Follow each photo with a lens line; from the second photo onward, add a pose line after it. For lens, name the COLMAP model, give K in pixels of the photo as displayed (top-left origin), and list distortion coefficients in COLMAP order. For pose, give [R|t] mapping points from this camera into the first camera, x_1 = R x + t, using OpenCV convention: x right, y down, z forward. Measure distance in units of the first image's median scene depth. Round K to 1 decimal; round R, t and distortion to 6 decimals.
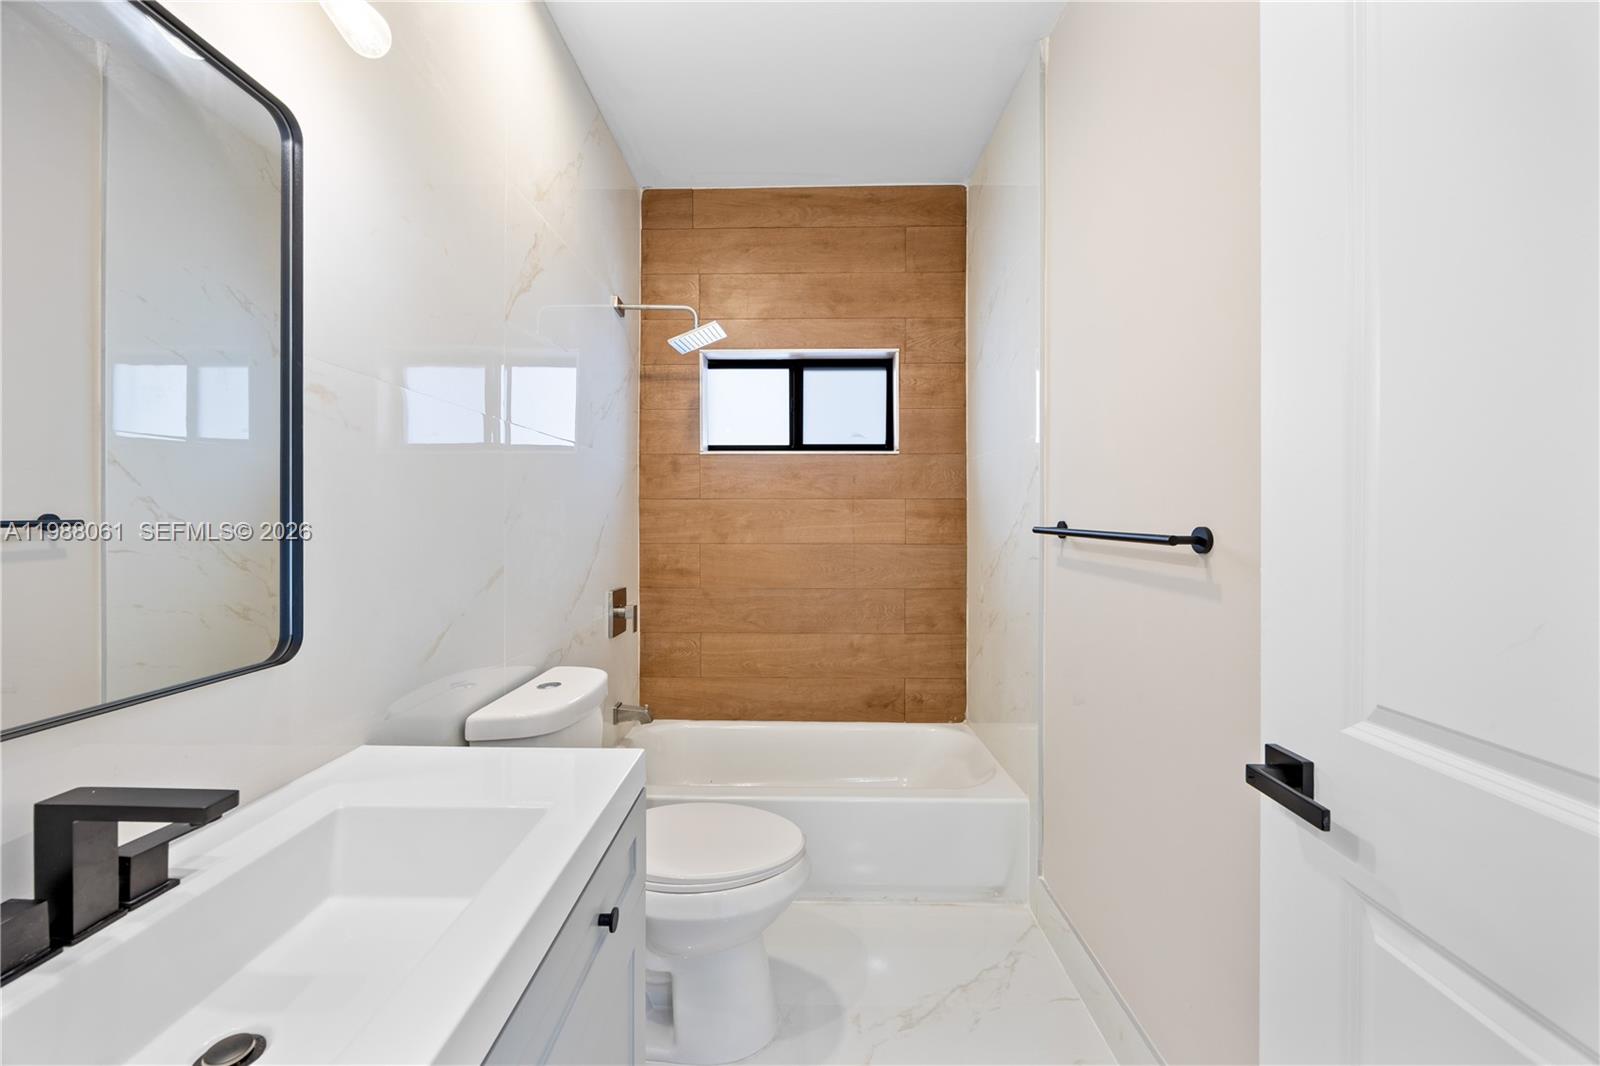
lens RADIAL K [[607.2, 0, 796.2], [0, 607.2, 532.4], [0, 0, 1]] dist [-0.000708, -0.000093]
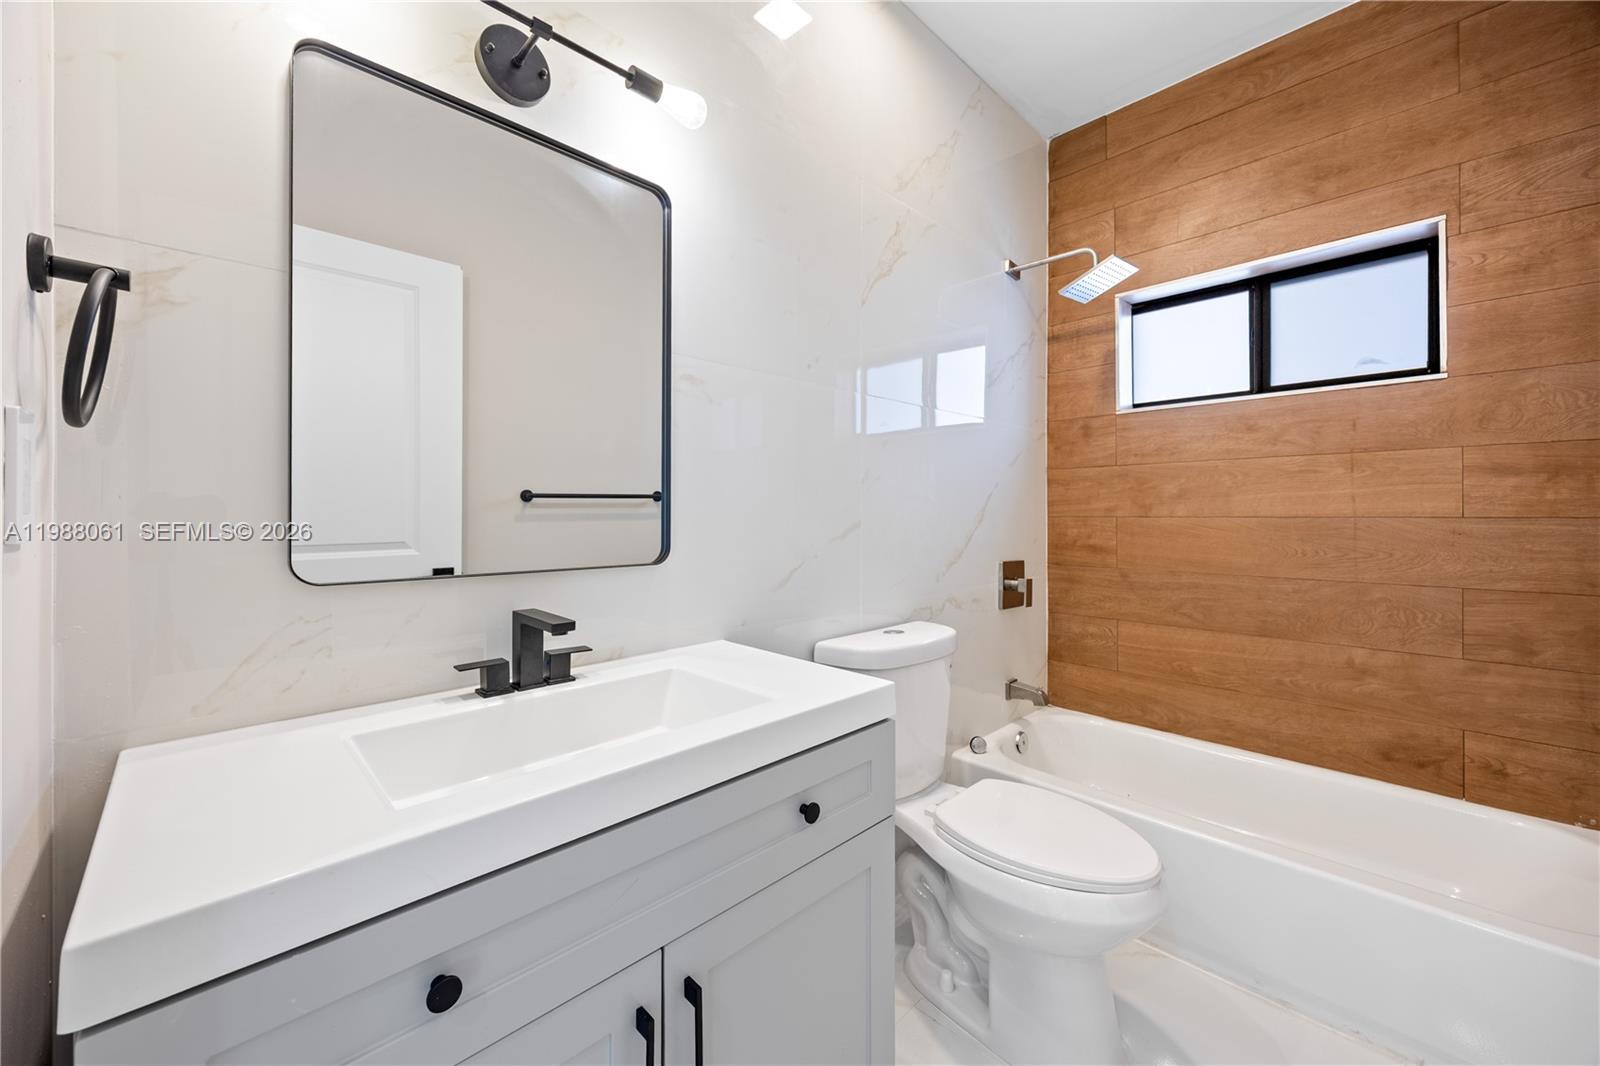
lens RADIAL K [[612.4, 0, 797.6], [0, 612.4, 518.8], [0, 0, 1]] dist [0.001033, 0.000007]
pose [[0.713896, 0.003944, -0.700241, 0.131816], [-0.012476, 0.999897, -0.007088, 0.033498], [0.700141, 0.013797, 0.713872, 0.053299]]
